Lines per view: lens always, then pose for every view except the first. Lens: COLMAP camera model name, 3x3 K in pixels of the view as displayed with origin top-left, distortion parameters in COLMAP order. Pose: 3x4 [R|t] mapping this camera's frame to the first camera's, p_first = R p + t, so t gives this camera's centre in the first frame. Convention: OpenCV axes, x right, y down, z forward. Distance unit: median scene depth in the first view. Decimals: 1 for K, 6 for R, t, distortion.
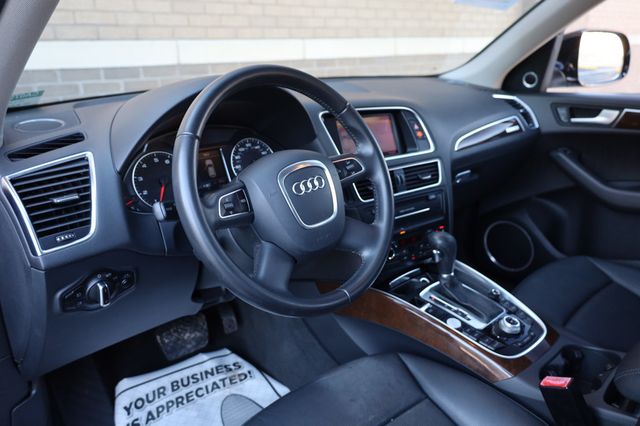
lens RADIAL K [[480.4, 0, 329.9], [0, 480.4, 218.9], [0, 0, 1]] dist [0.005813, 0.008891]
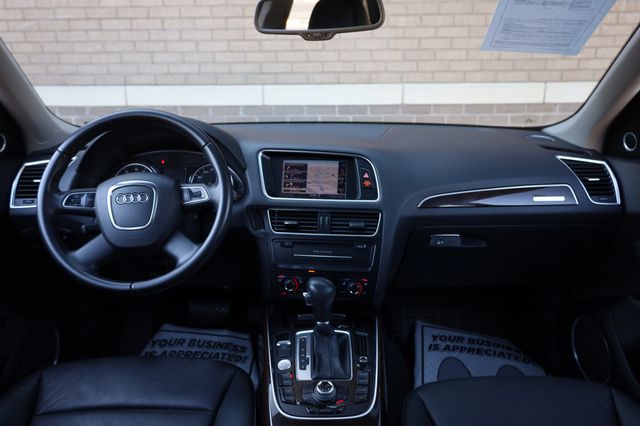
lens RADIAL K [[460.9, 0, 324.8], [0, 460.9, 215.4], [0, 0, 1]] dist [-0.004045, 0.003029]
pose [[0.745461, 0.187767, -0.639556, 0.565456], [-0.231348, 0.972741, 0.015929, -0.080415], [0.625113, 0.136085, 0.768579, 0.167135]]
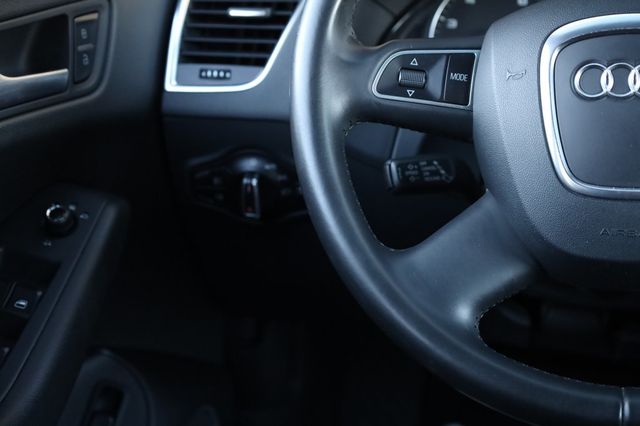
lens RADIAL K [[963.1, 0, 323.4], [0, 963.1, 213.4], [0, 0, 1]] dist [0.001544, 0.000000]
pose [[0.519762, 0.296955, -0.801040, 0.210489], [-0.285671, 0.944082, 0.164623, -0.013744], [0.805133, 0.143269, 0.575530, 0.195666]]
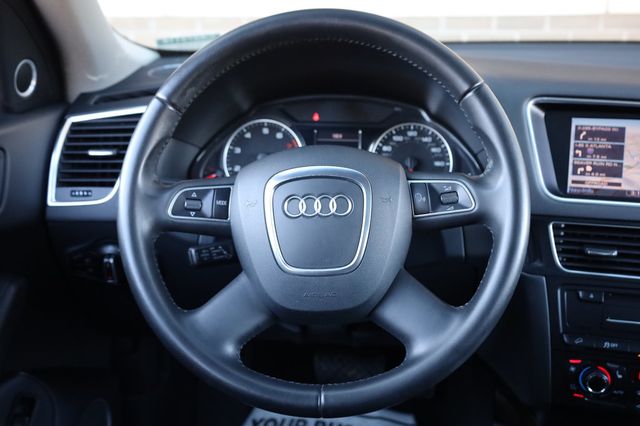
lens RADIAL K [[640.5, 0, 324.3], [0, 640.5, 215.2], [0, 0, 1]] dist [0.001733, 0.000000]
pose [[0.664761, 0.249277, -0.704240, 0.258597], [-0.253407, 0.962038, 0.101328, -0.068290], [0.702764, 0.111101, 0.702694, 0.203832]]
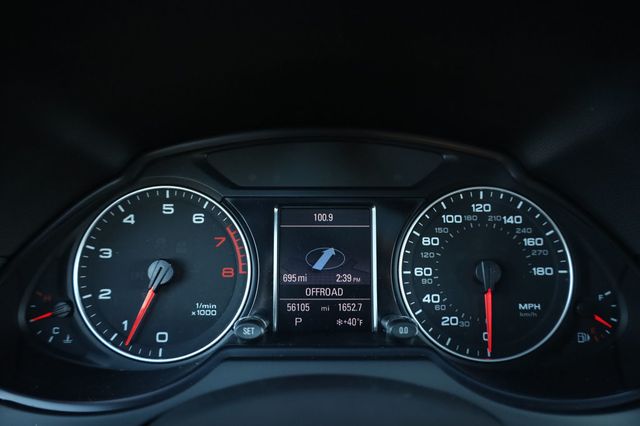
lens RADIAL K [[460.9, 0, 323.1], [0, 460.9, 213.4], [0, 0, 1]] dist [-0.004045, 0.003029]
pose [[0.714723, 0.188600, -0.673500, -0.027172], [-0.231755, 0.972417, 0.026366, -0.087743], [0.659895, 0.137242, 0.738717, 0.465970]]
